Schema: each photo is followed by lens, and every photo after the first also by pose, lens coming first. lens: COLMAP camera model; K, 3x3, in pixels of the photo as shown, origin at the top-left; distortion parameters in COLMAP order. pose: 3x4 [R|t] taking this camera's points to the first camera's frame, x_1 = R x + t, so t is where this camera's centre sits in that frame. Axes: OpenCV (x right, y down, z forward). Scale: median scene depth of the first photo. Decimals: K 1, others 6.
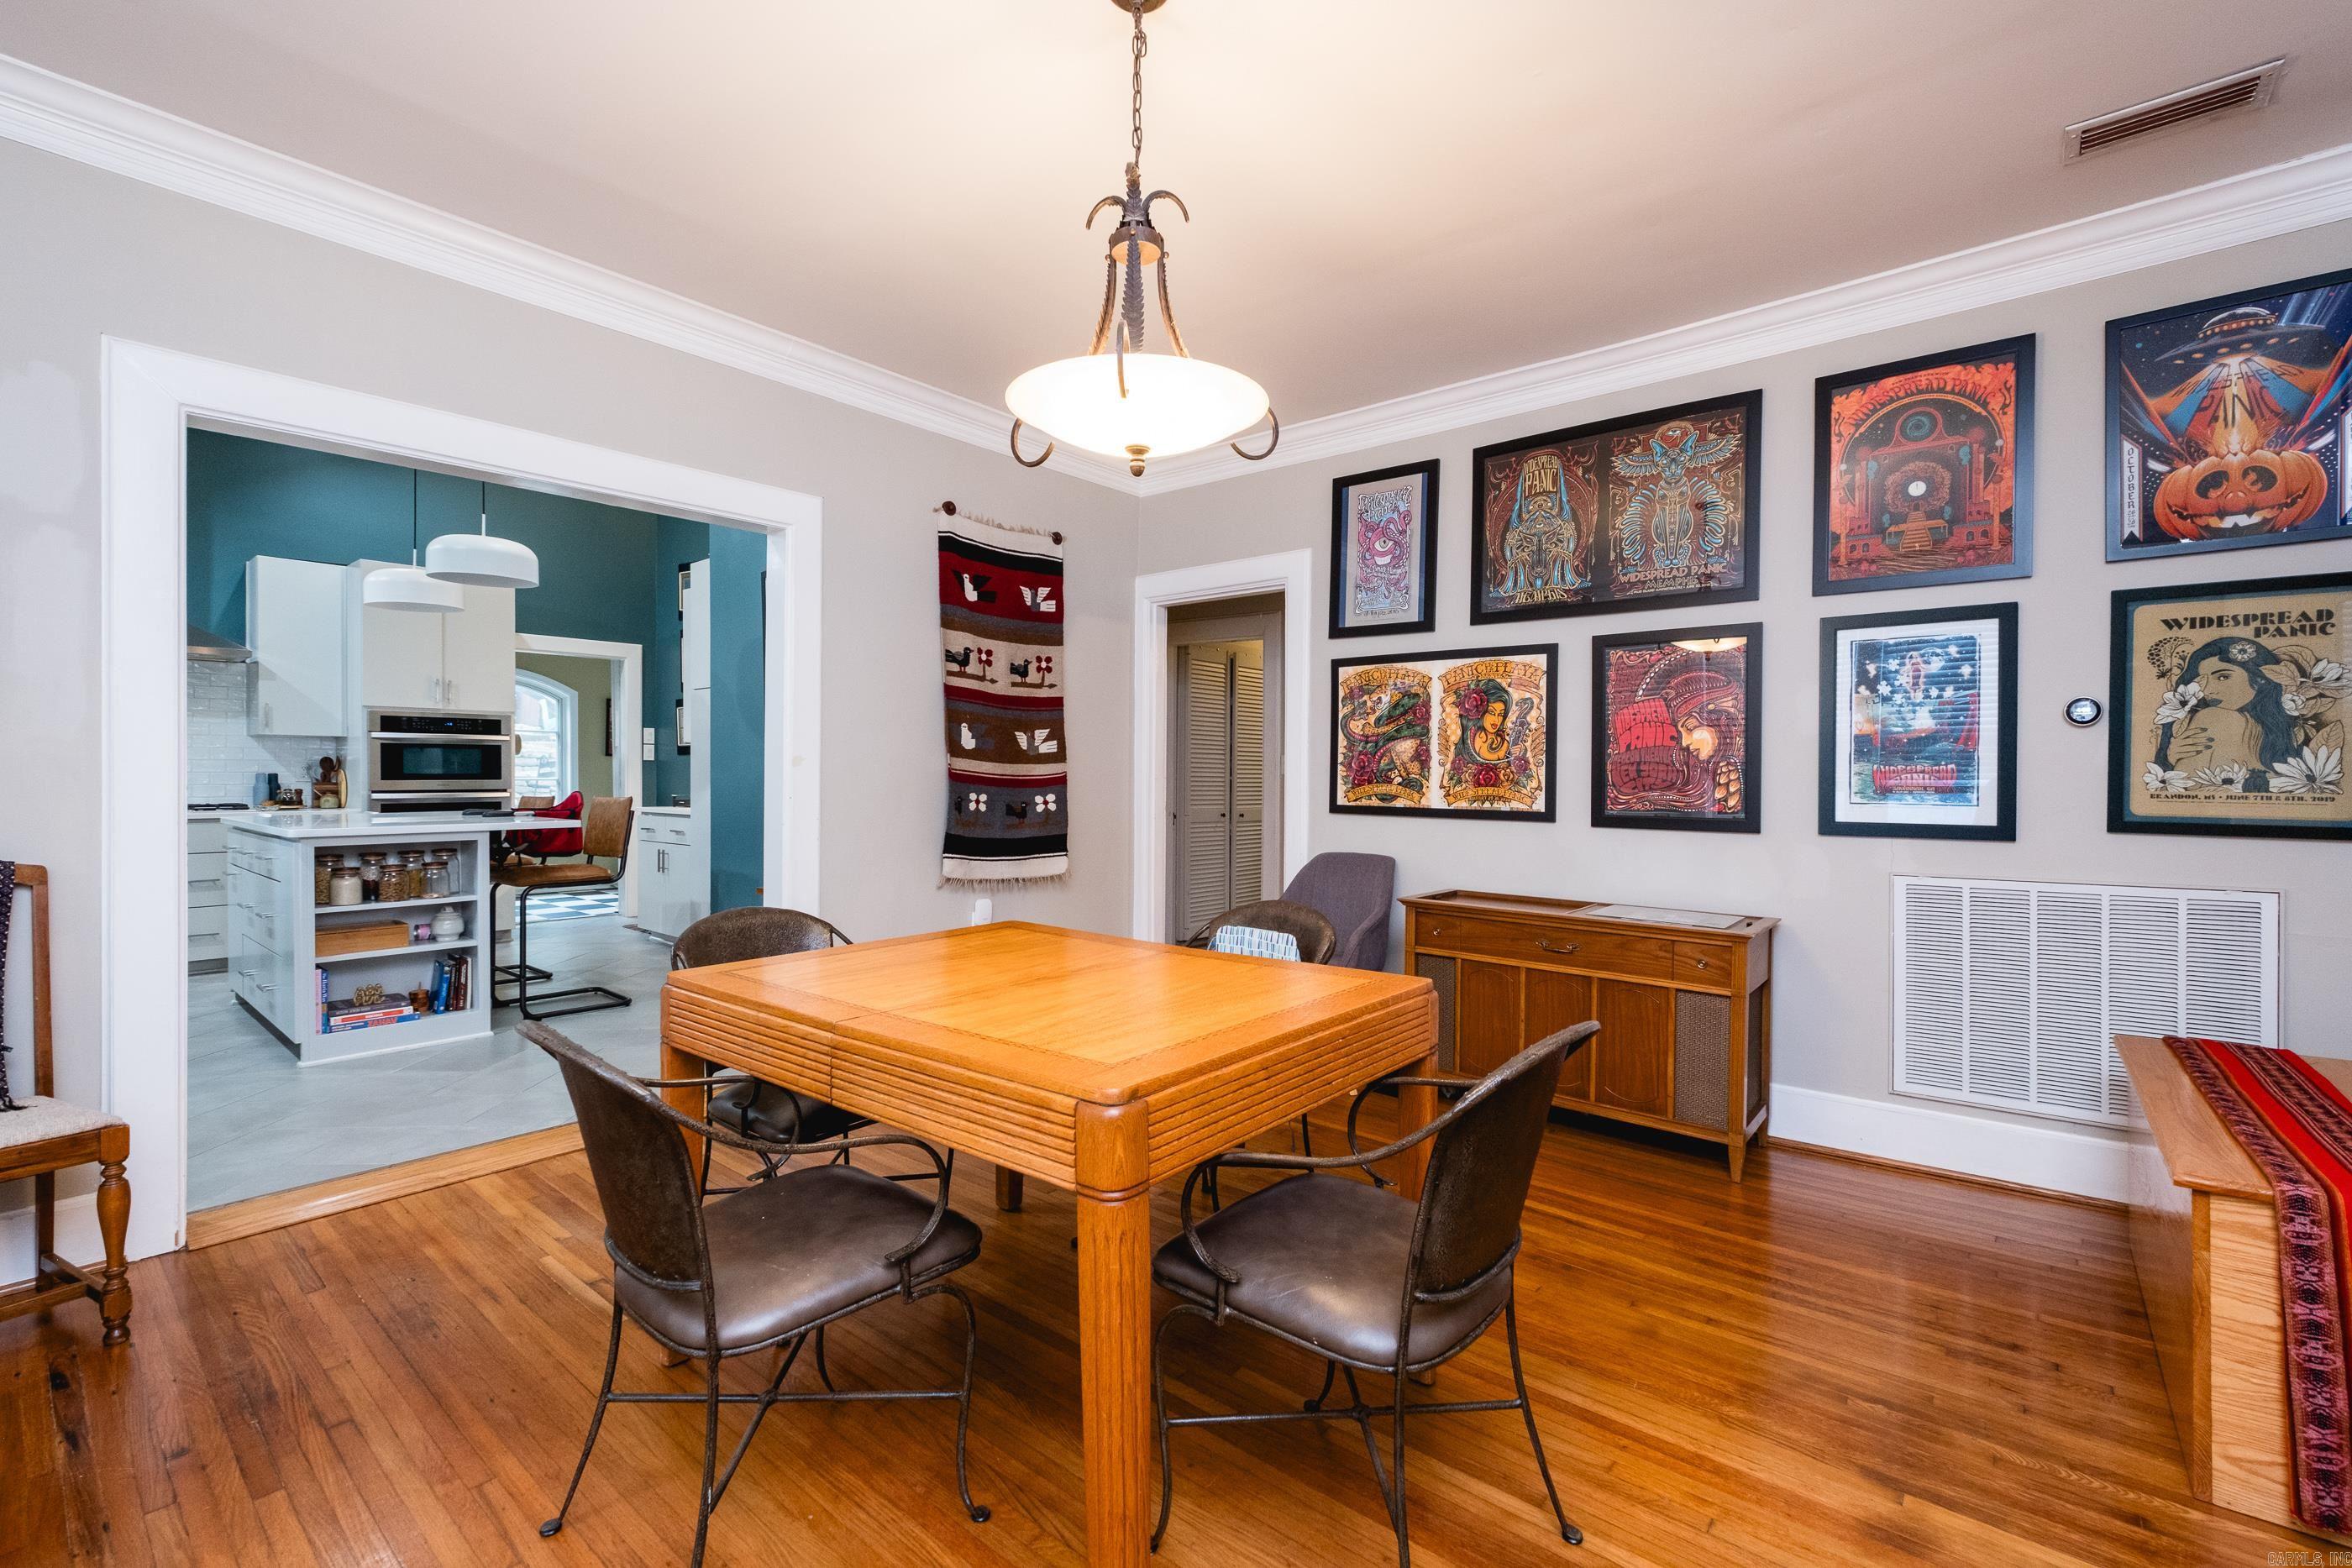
lens RADIAL K [[1014.8, 0, 1170.2], [0, 1014.8, 784.8], [0, 0, 1]] dist [0.007992, -0.002205]
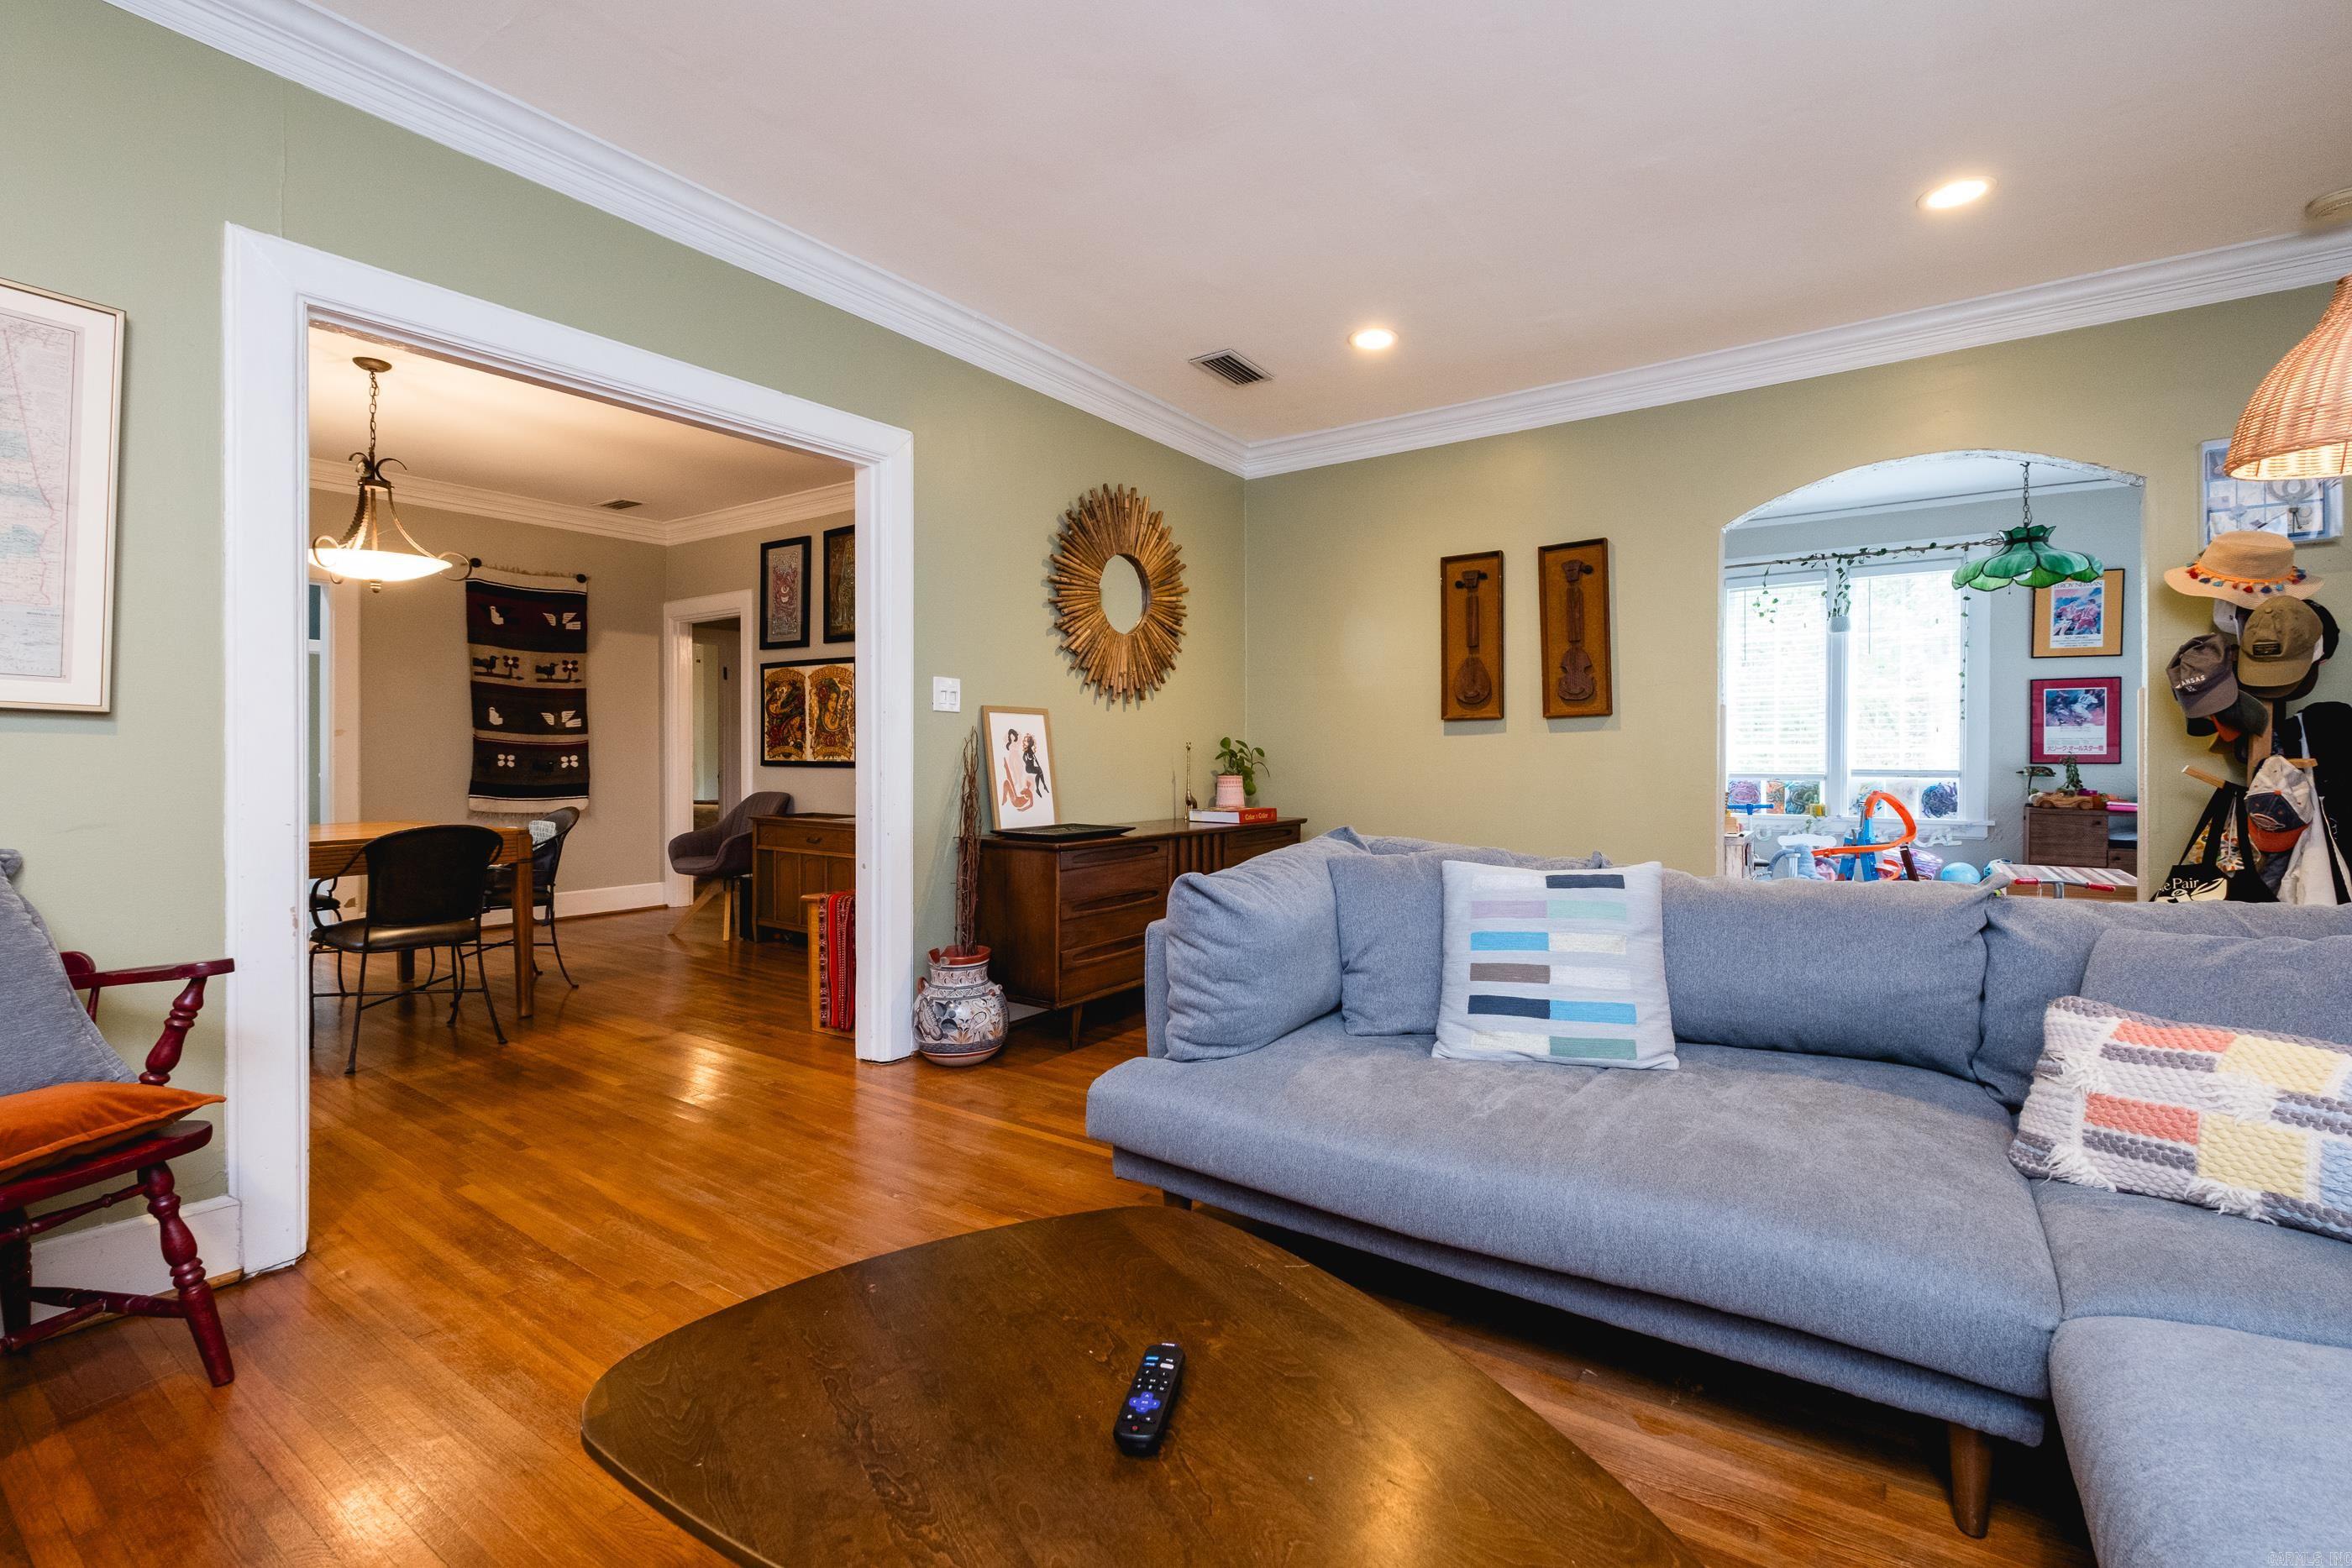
lens RADIAL K [[1014.8, 0, 1167.1], [0, 1014.8, 759.2], [0, 0, 1]] dist [0.007992, -0.002205]
pose [[0.995143, -0.008528, 0.098067, 0.659755], [0.008983, 0.999951, -0.004203, 0.031946], [-0.098026, 0.005063, 0.995171, -0.600255]]
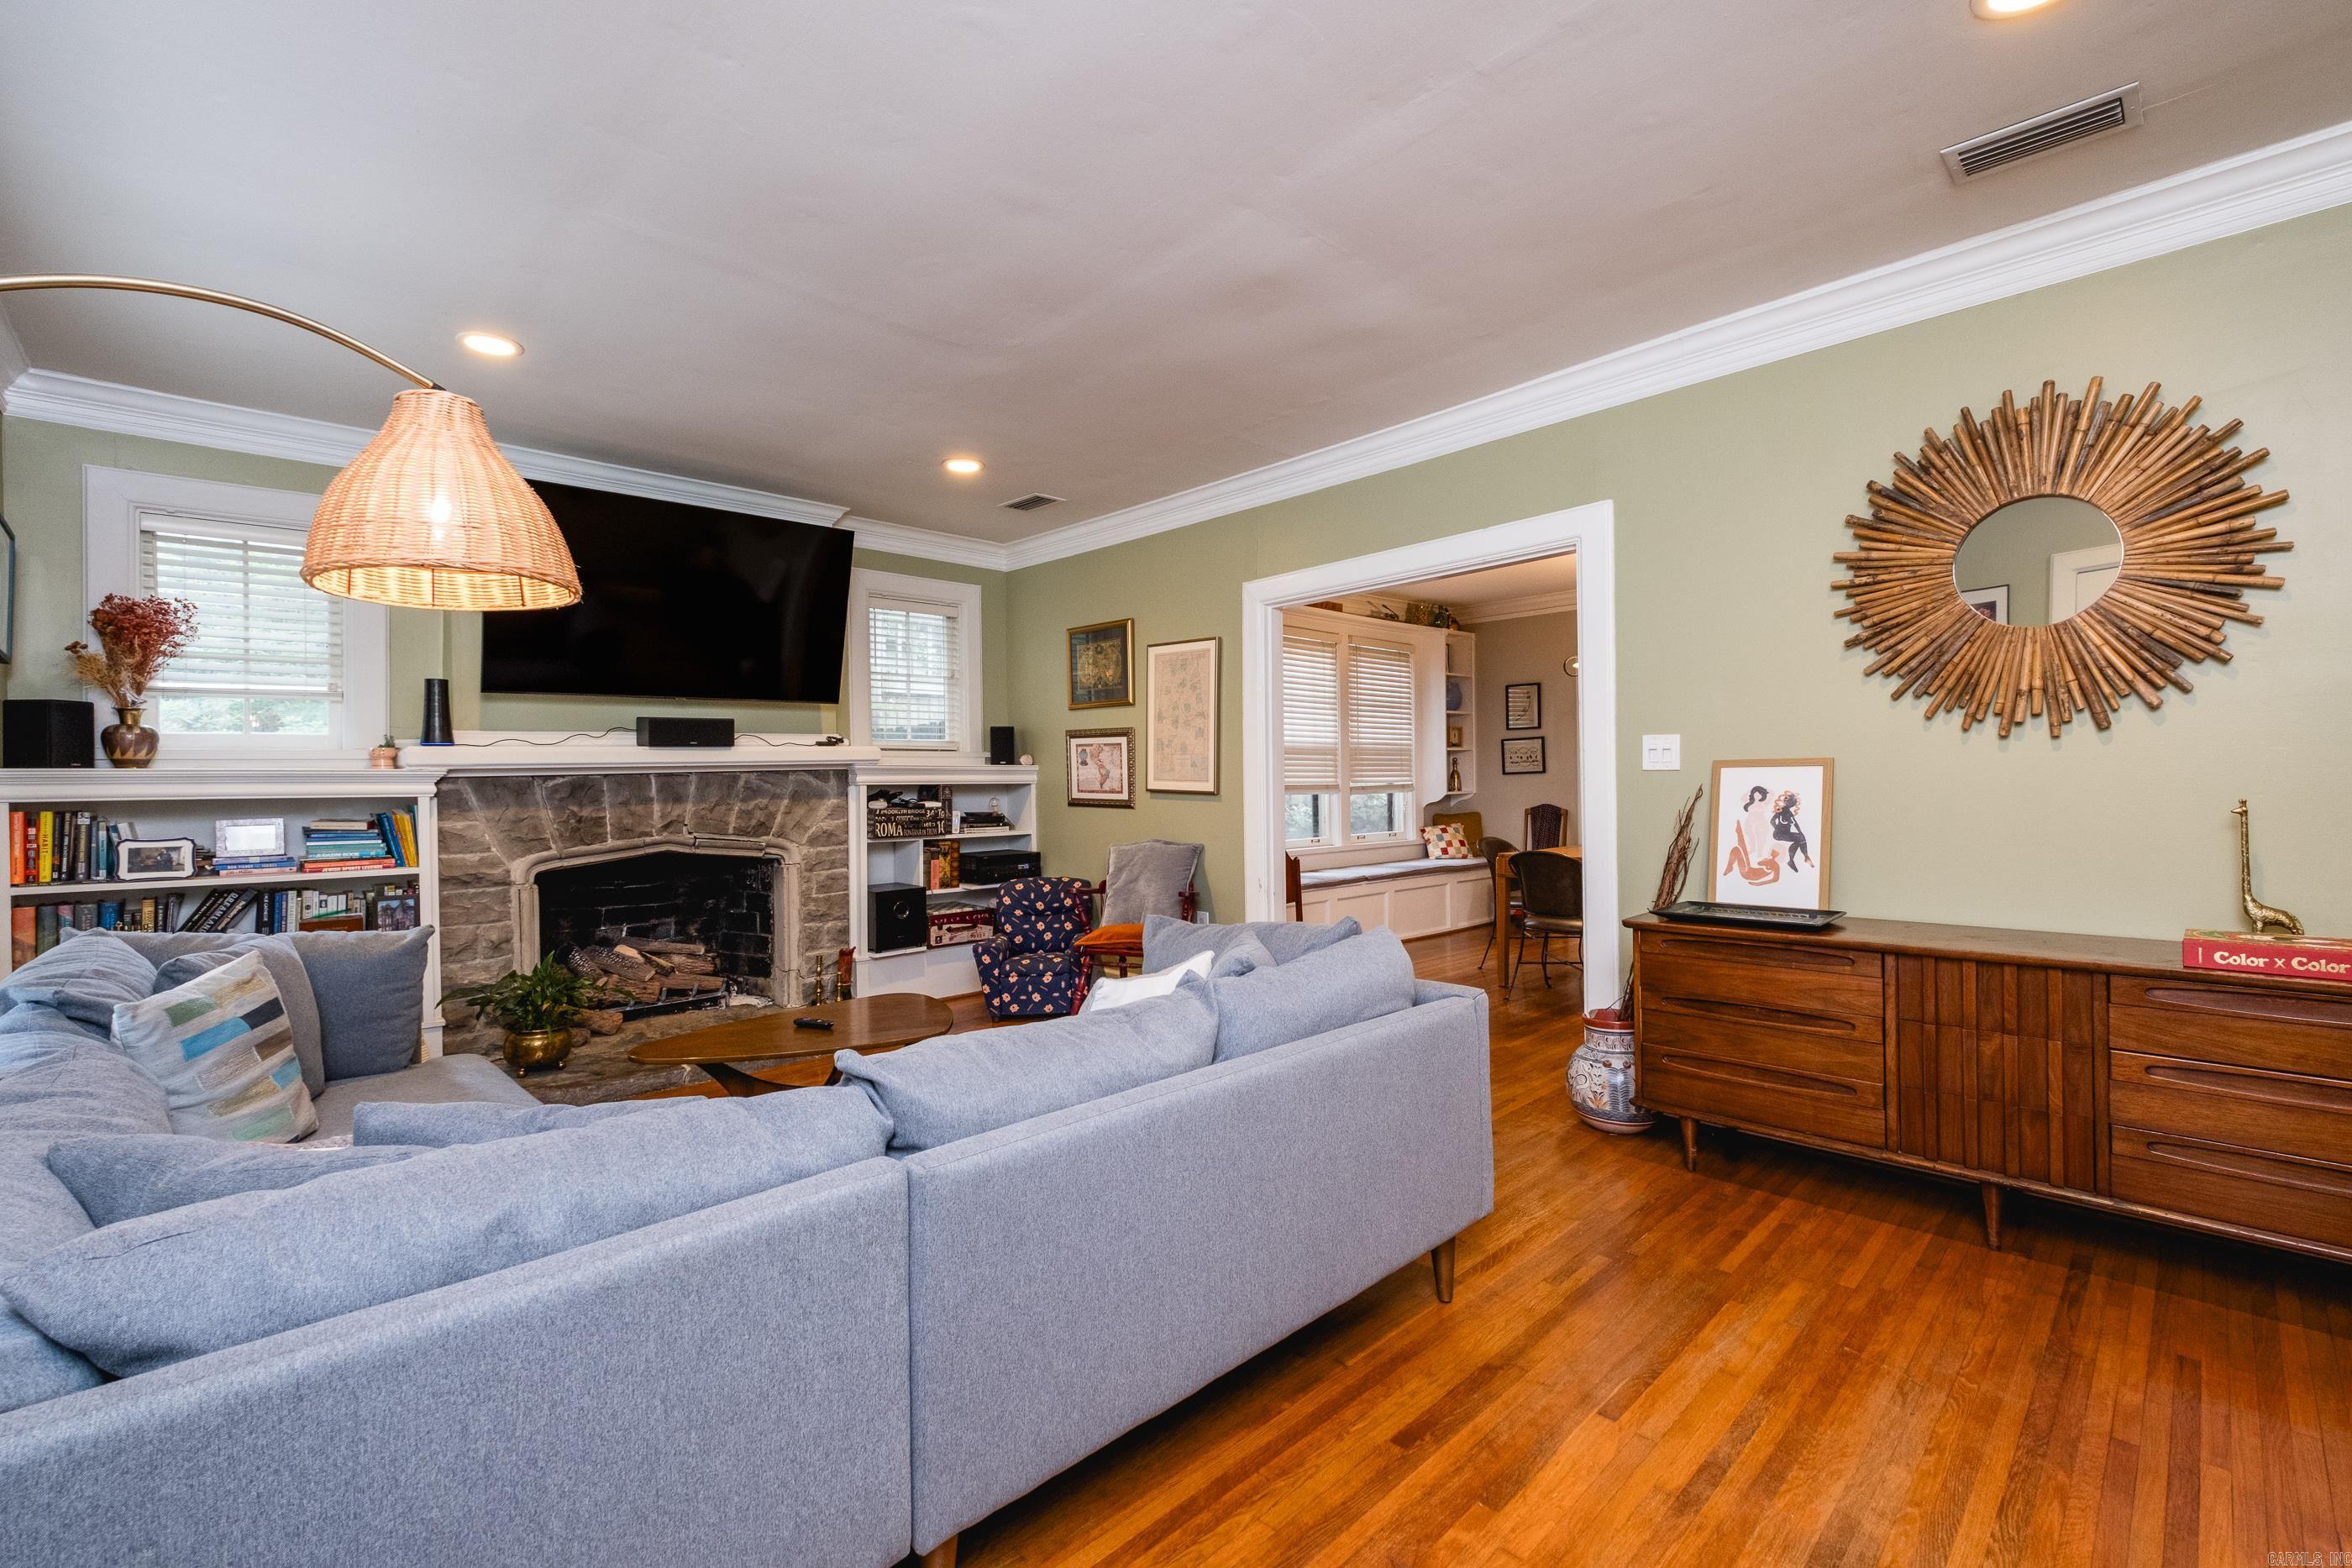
lens RADIAL K [[1014.8, 0, 1168.2], [0, 1014.8, 777.5], [0, 0, 1]] dist [0.007992, -0.002205]
pose [[-0.094041, -0.006358, -0.995548, 1.472053], [0.006298, 0.999956, -0.006981, -0.007110], [0.995548, -0.006926, -0.093997, -0.003070]]
